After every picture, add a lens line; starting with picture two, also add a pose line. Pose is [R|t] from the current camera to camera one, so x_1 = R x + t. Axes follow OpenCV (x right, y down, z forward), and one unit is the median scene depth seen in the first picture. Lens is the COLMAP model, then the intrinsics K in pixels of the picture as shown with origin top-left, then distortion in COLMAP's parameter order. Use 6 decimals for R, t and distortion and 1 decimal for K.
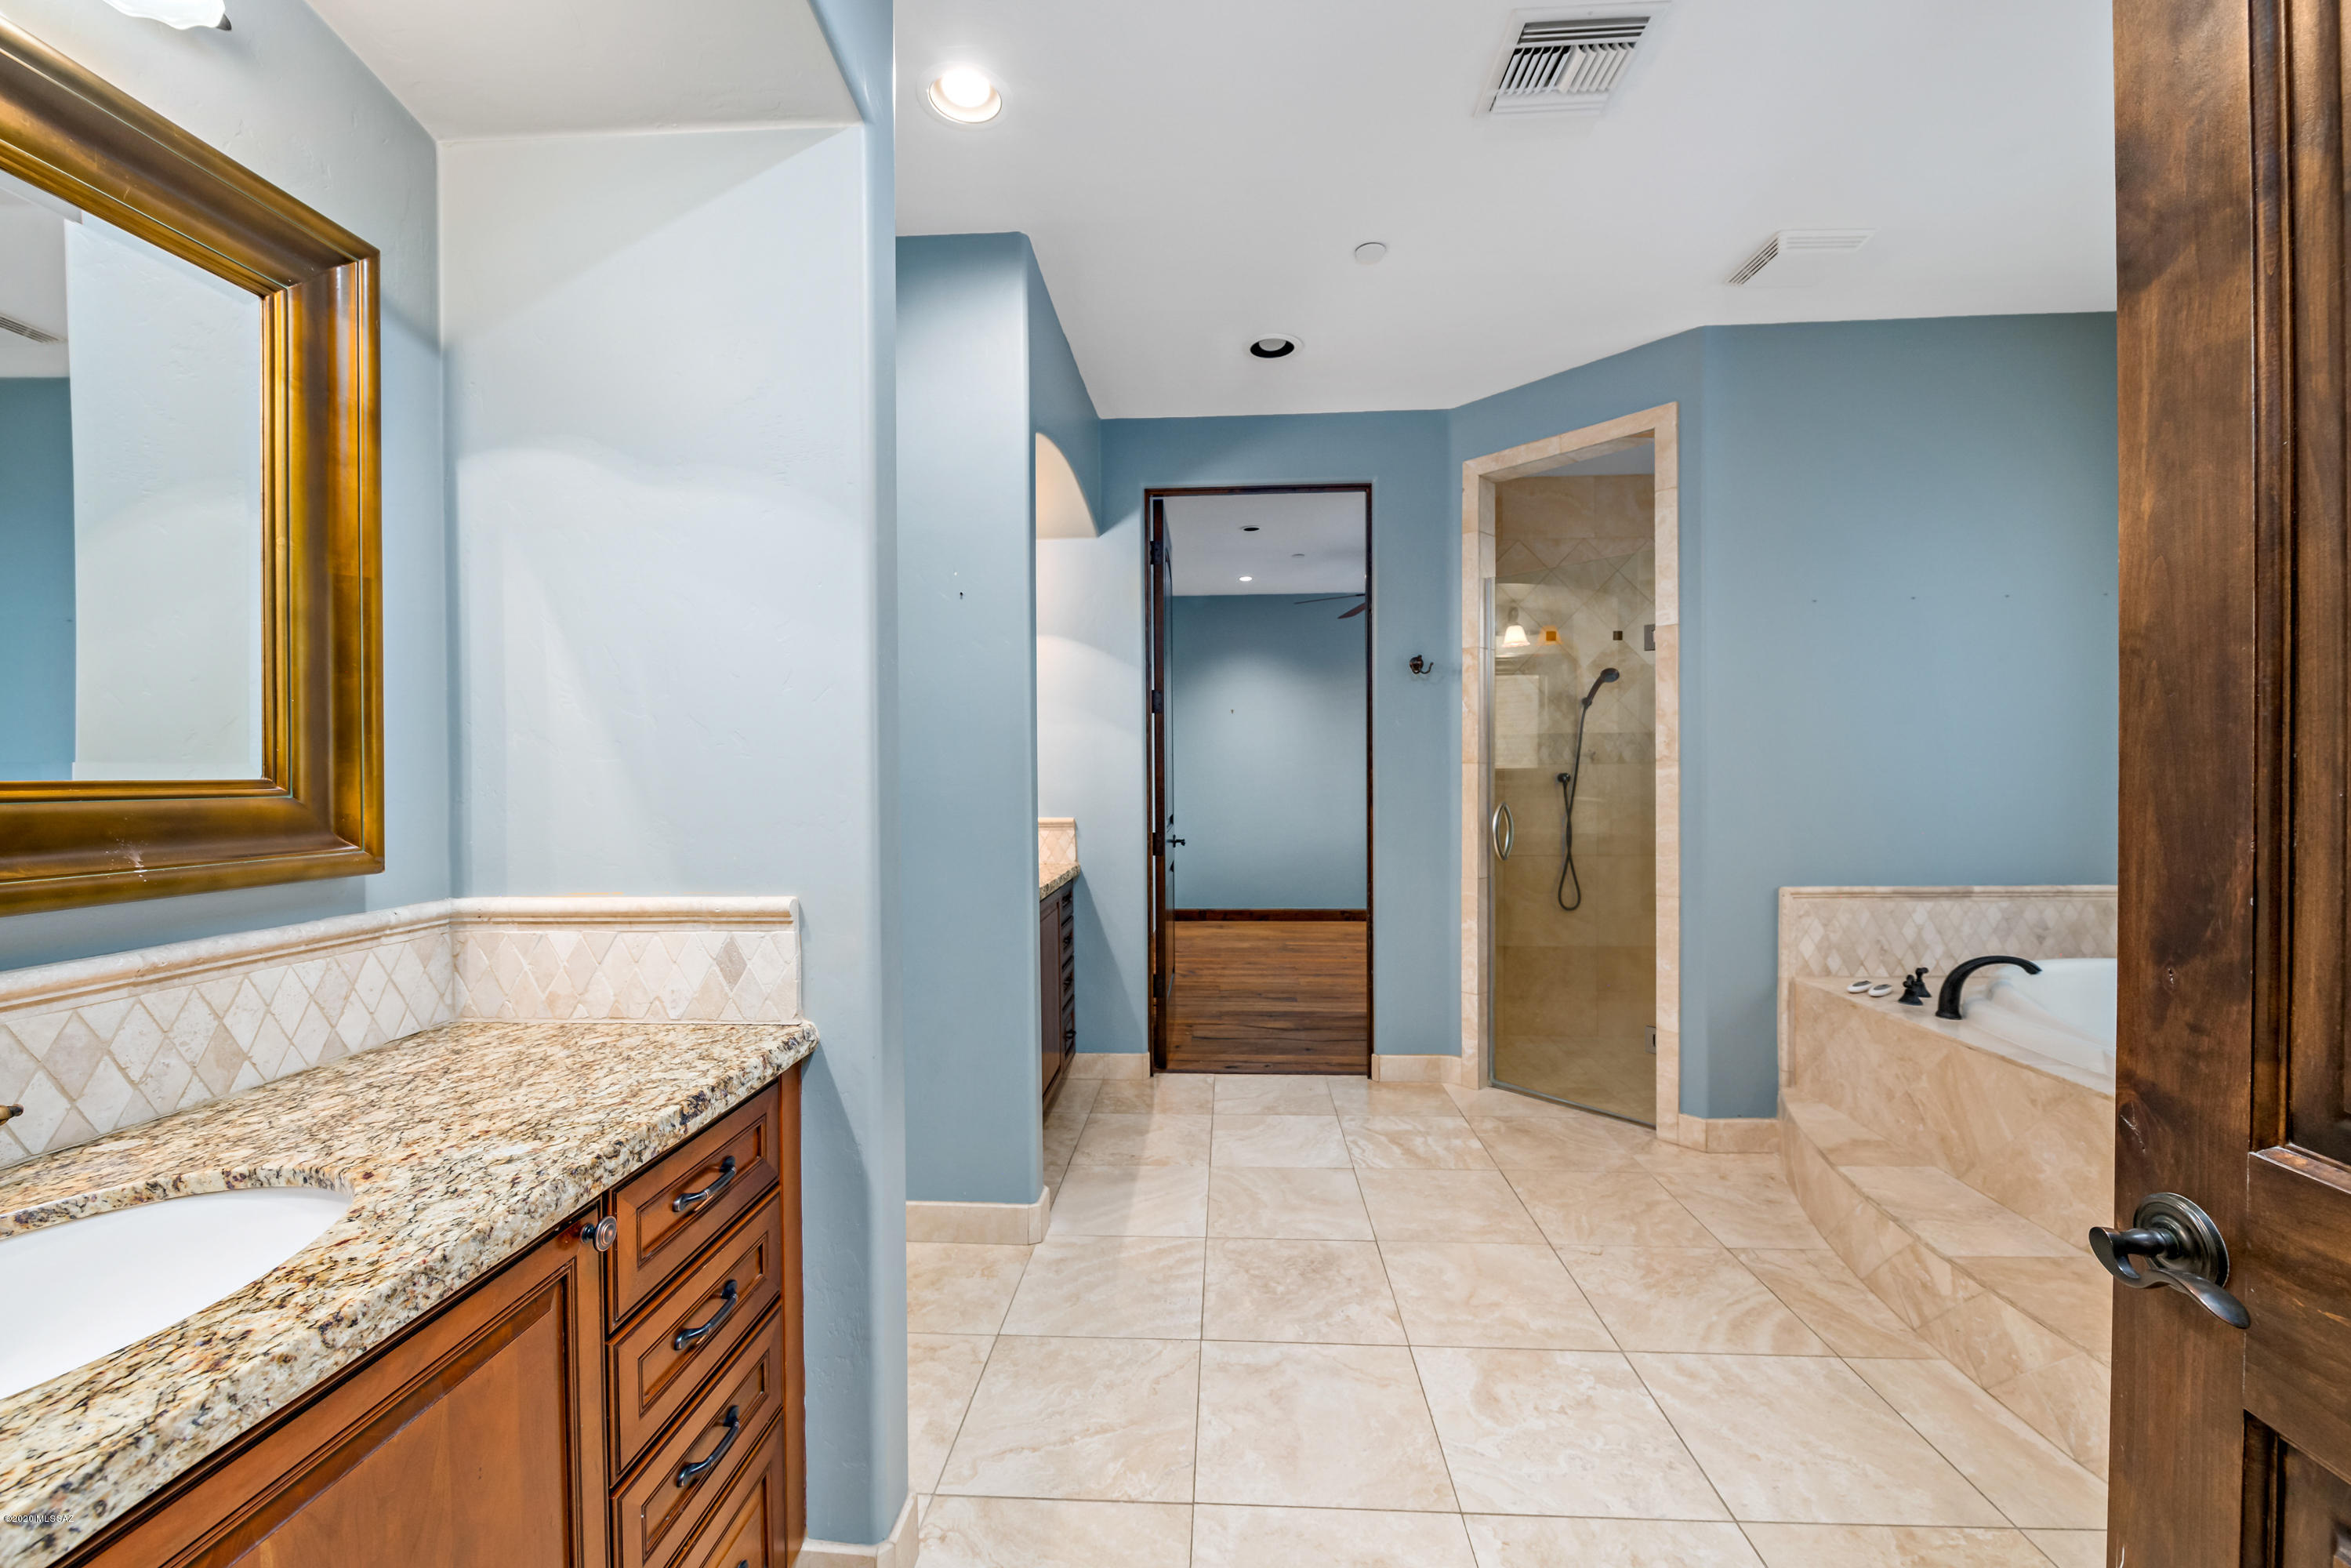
lens RADIAL K [[932.0, 0, 1176.6], [0, 932.0, 779.9], [0, 0, 1]] dist [-0.003453, -0.000166]
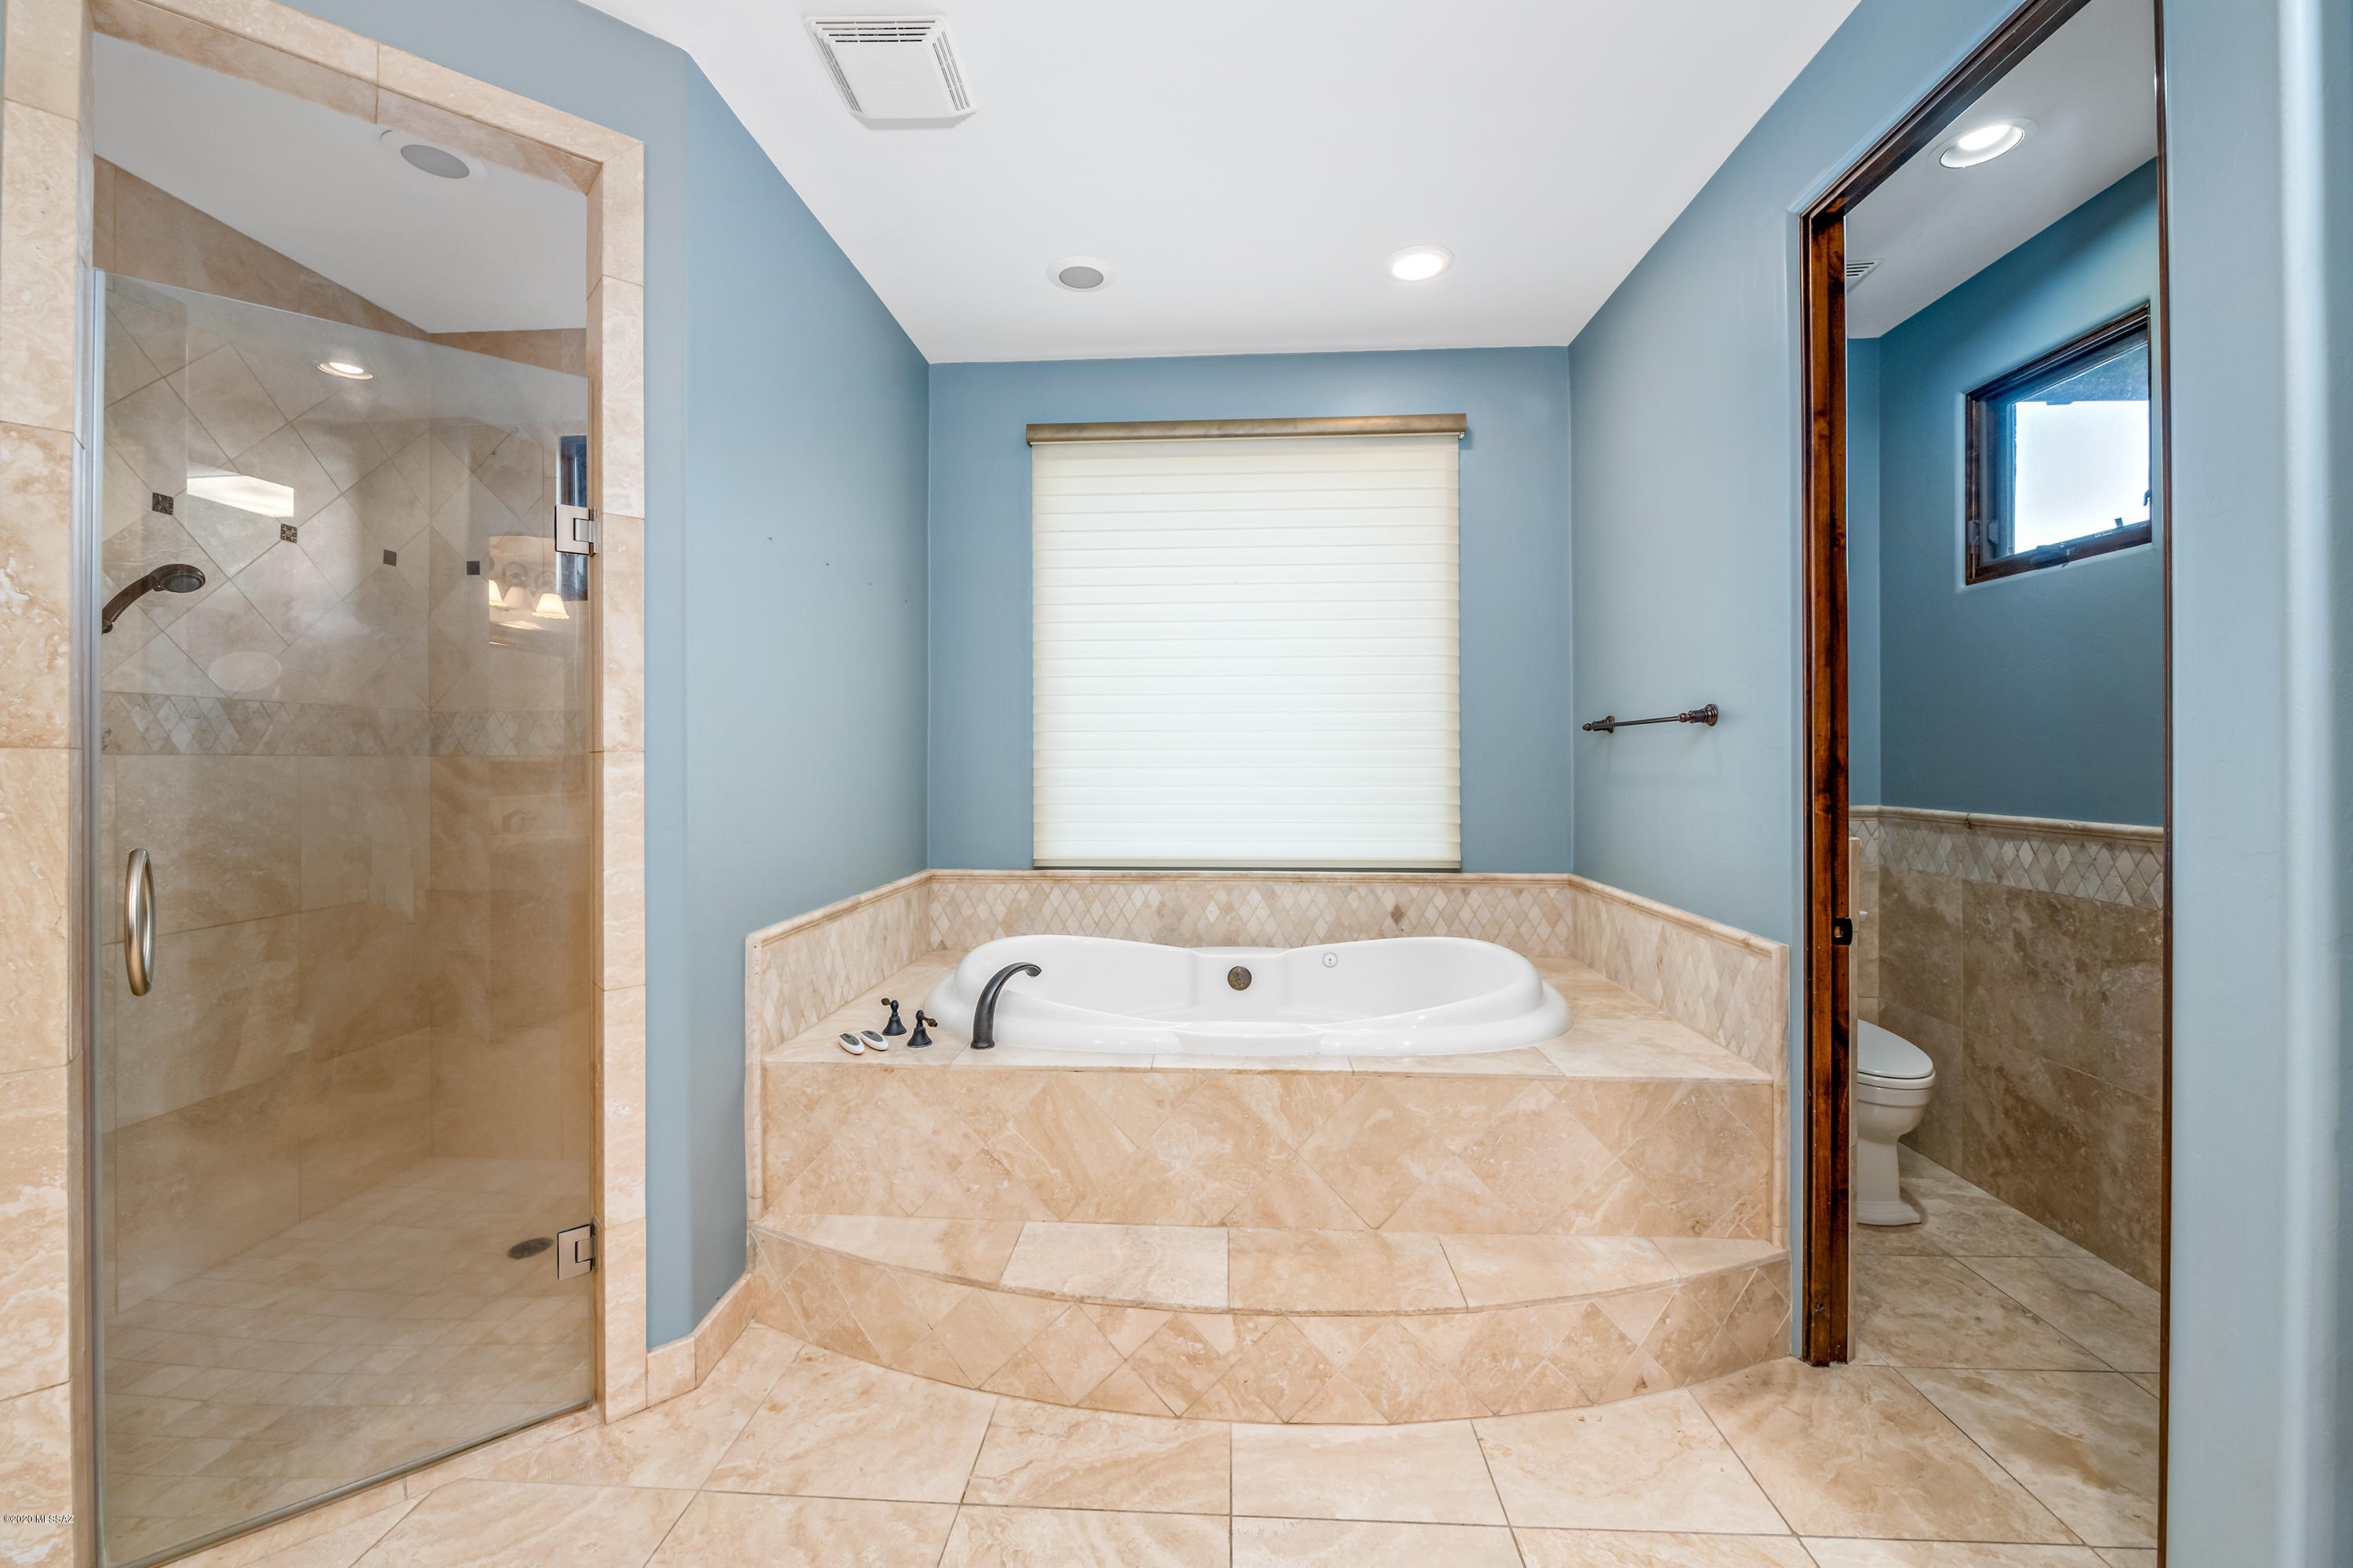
lens RADIAL K [[932.8, 0, 1176.1], [0, 932.8, 760.8], [0, 0, 1]] dist [-0.003453, -0.000166]
pose [[0.002395, 0.006896, 0.999973, -0.059925], [0.010734, 0.999918, -0.006922, -0.008782], [-0.999940, 0.010750, 0.002321, 0.809089]]
